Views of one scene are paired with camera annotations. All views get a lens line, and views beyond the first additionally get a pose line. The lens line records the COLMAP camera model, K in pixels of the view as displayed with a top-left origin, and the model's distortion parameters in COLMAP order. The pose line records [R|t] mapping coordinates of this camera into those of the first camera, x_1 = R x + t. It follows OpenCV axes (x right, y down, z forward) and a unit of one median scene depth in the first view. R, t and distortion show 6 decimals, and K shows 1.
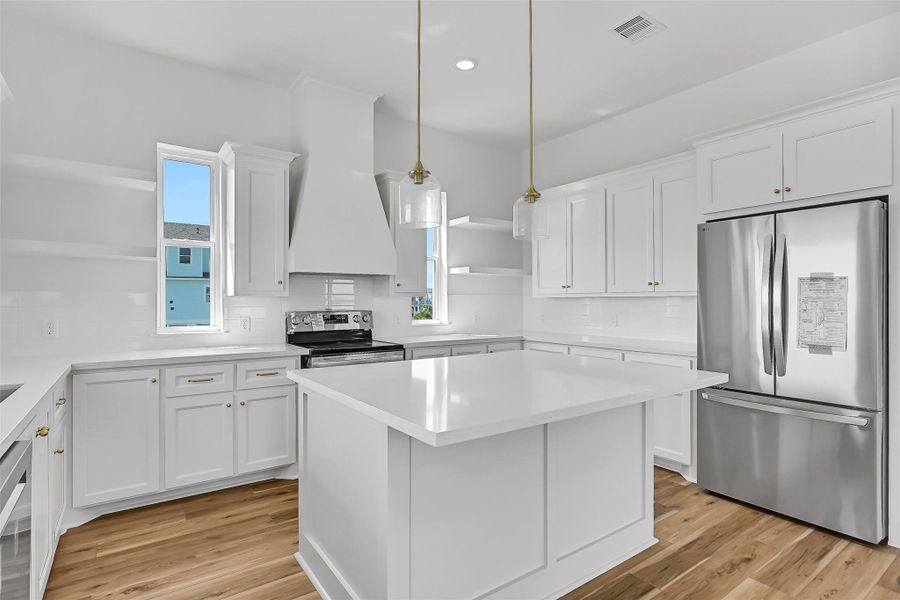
lens RADIAL K [[453.4, 0, 447.3], [0, 453.4, 301.7], [0, 0, 1]] dist [-0.003052, 0.000861]
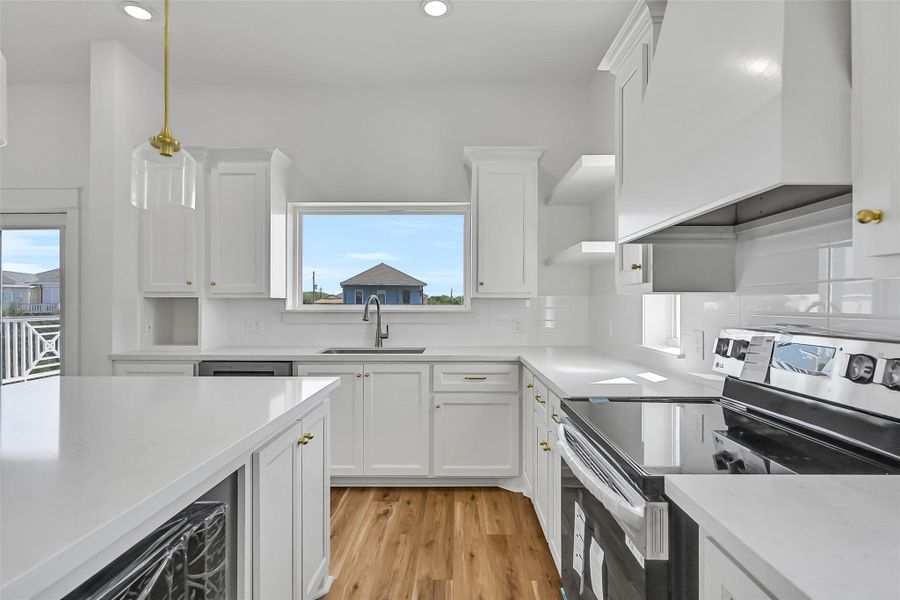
lens RADIAL K [[453.4, 0, 455.9], [0, 453.4, 304.1], [0, 0, 1]] dist [-0.003052, 0.000861]
pose [[-0.581606, 0.000912, -0.813470, 0.175335], [0.000844, 1.000000, 0.000517, 0.000610], [0.813471, -0.000386, -0.581606, 1.134531]]
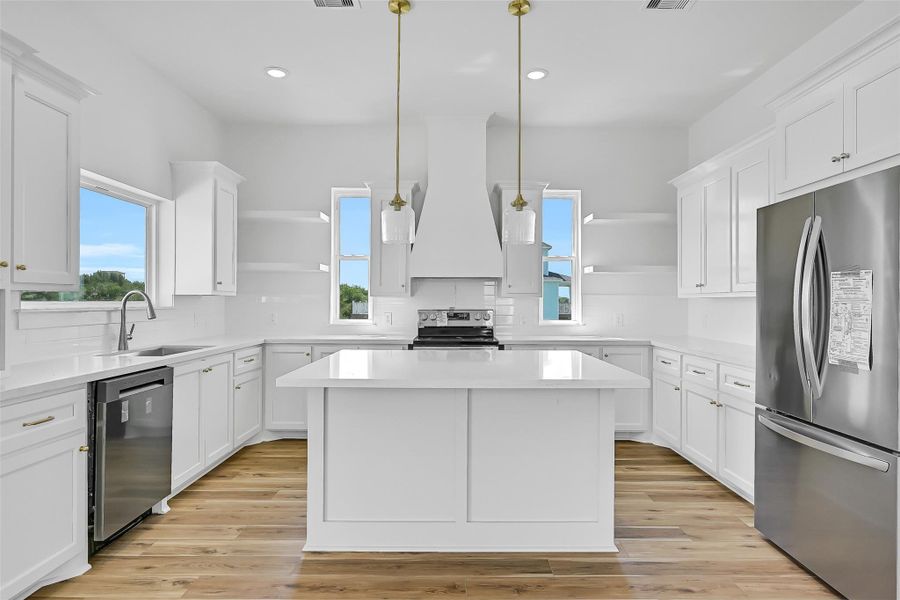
lens RADIAL K [[502.8, 0, 454.7], [0, 502.8, 299.7], [0, 0, 1]] dist [-0.003993, -0.001417]
pose [[0.817388, 0.002797, -0.576081, 0.544004], [-0.005993, 0.999975, -0.003648, 0.000337], [0.576056, 0.006434, 0.817385, -0.050988]]
